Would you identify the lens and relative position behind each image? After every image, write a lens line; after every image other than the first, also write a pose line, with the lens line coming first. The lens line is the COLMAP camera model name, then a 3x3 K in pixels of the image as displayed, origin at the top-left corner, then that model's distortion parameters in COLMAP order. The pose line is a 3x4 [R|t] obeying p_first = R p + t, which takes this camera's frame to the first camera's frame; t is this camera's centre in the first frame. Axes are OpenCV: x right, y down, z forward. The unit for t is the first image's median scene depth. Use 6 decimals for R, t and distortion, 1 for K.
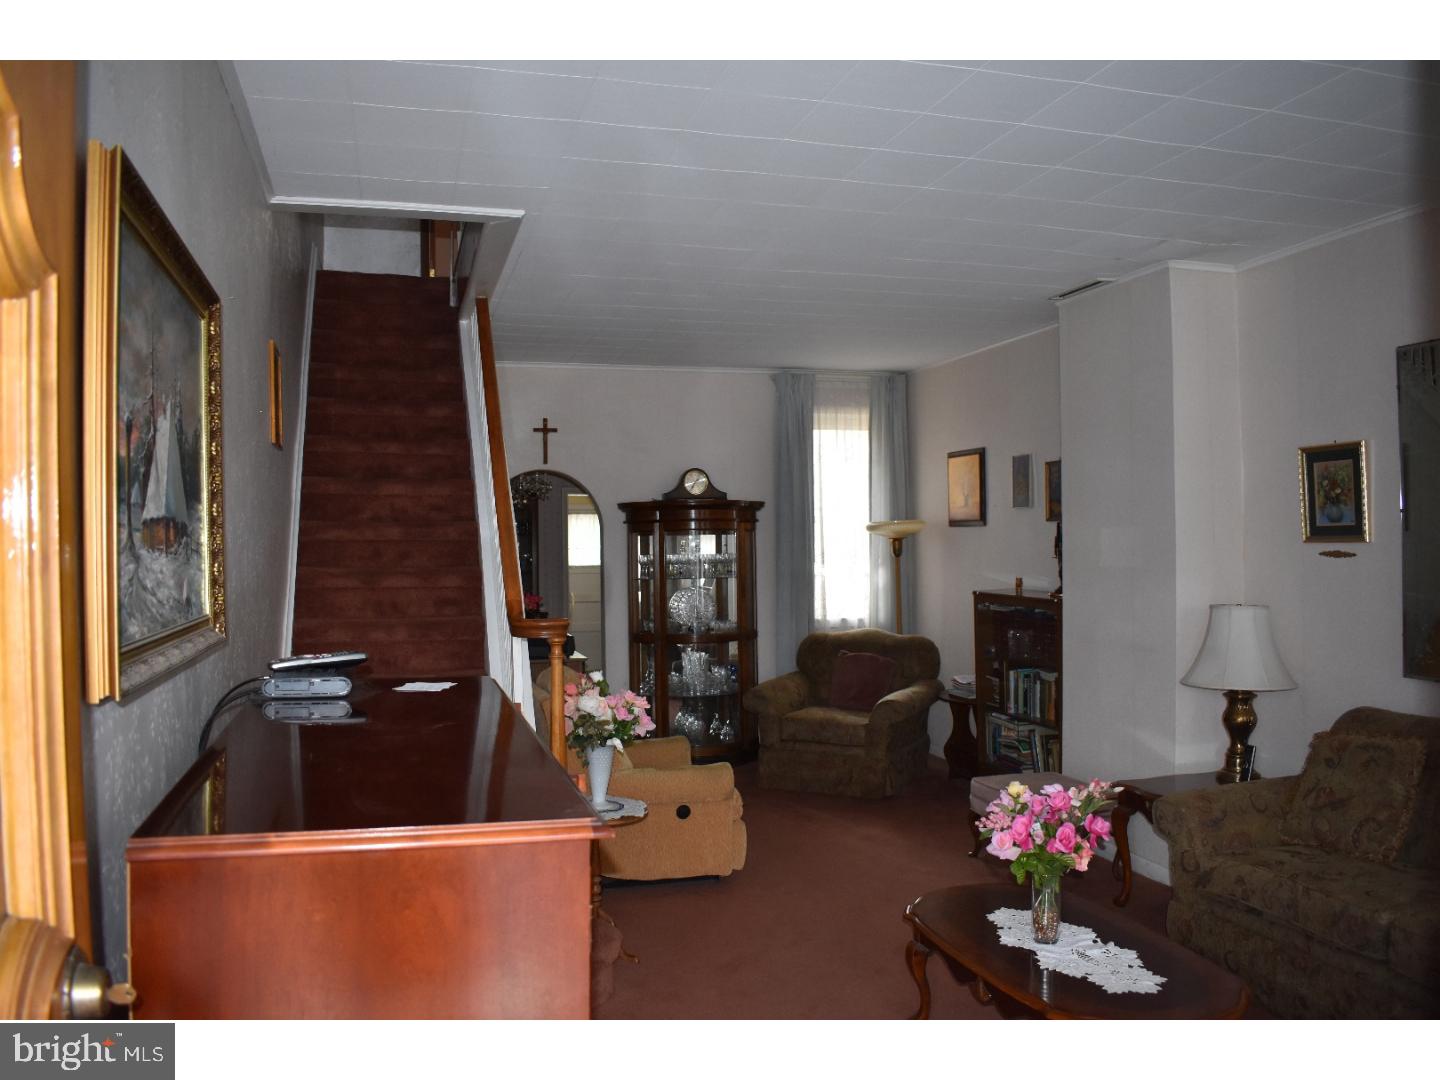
lens RADIAL K [[1138.3, 0, 720.0], [0, 1138.3, 540.0], [0, 0, 1]] dist [-0.074492, -0.002820]
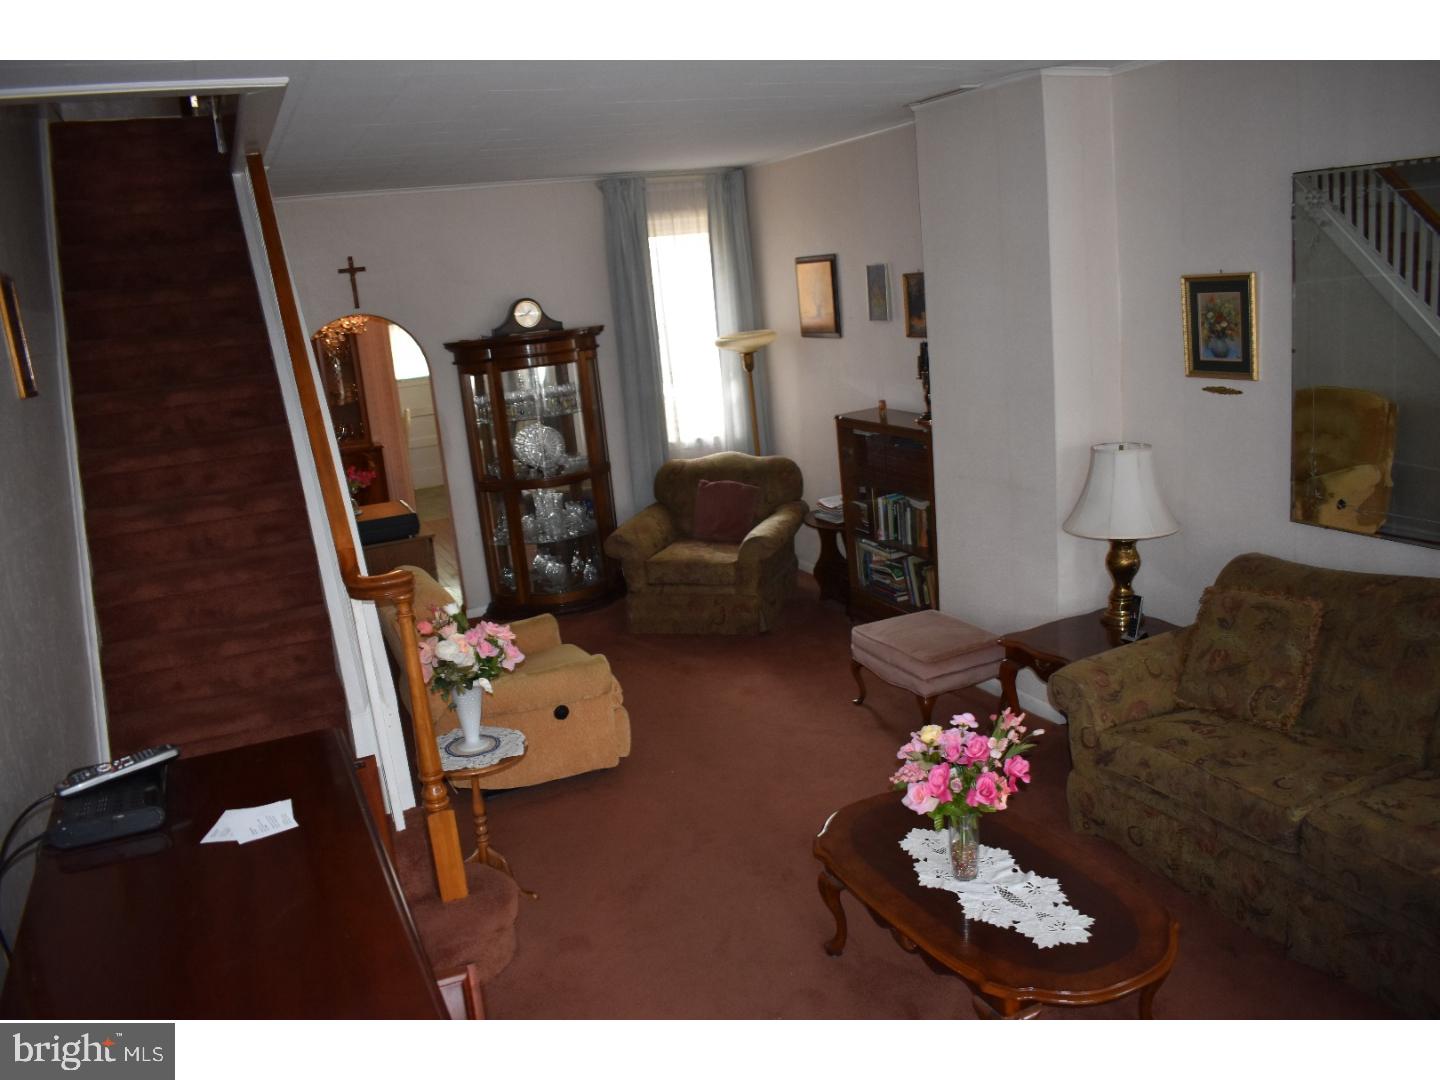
lens RADIAL K [[1127.8, 0, 720.0], [0, 1127.8, 540.0], [0, 0, 1]] dist [-0.078554, -0.002781]
pose [[0.985685, -0.110809, 0.127069, -0.004972], [0.079783, 0.970517, 0.227444, -0.098074], [-0.148525, -0.214050, 0.965465, 0.100630]]
